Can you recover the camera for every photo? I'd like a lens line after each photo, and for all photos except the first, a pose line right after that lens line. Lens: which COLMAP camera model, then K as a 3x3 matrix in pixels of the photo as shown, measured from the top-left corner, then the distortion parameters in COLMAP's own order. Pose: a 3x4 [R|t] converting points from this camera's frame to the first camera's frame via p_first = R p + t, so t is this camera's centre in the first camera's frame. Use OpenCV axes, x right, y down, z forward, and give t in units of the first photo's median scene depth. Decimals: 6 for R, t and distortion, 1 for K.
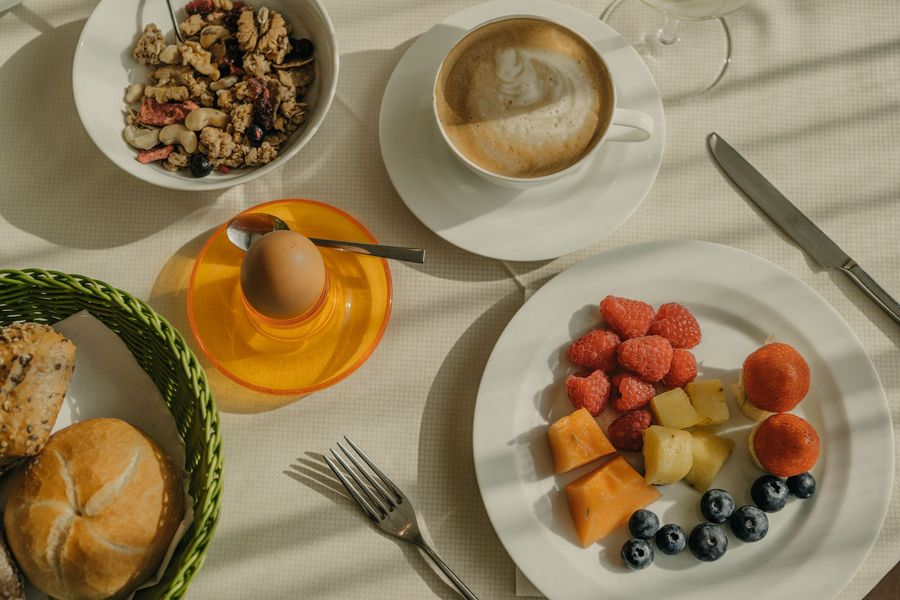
lens RADIAL K [[1384.8, 0, 450.0], [0, 1384.8, 300.0], [0, 0, 1]] dist [-0.011343, -0.005769]
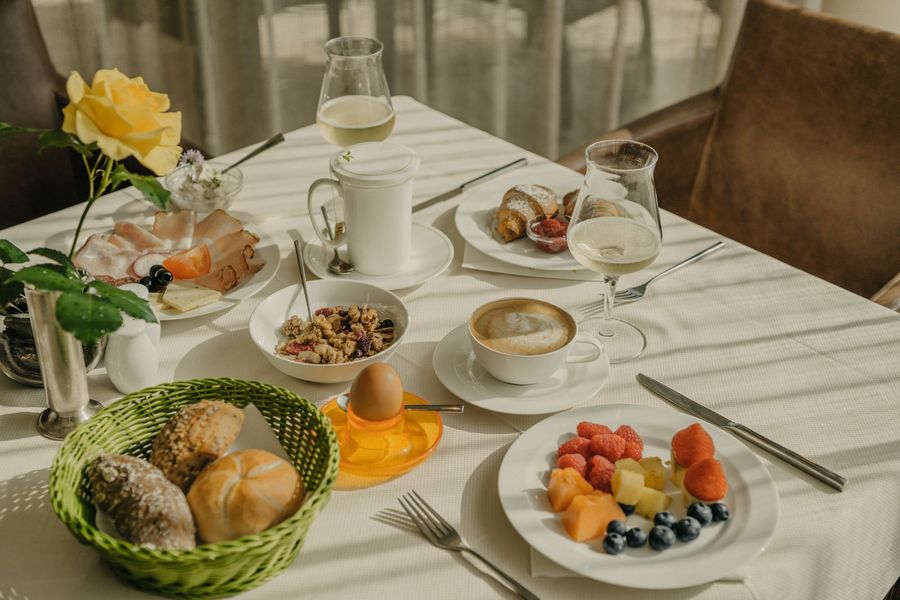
lens RADIAL K [[1384.8, 0, 450.0], [0, 1384.8, 300.0], [0, 0, 1]] dist [-0.011343, -0.005769]
pose [[0.999640, 0.014466, 0.022605, -0.072128], [0.005326, 0.718604, -0.695399, 0.992159], [-0.026304, 0.695269, 0.718268, -0.217563]]
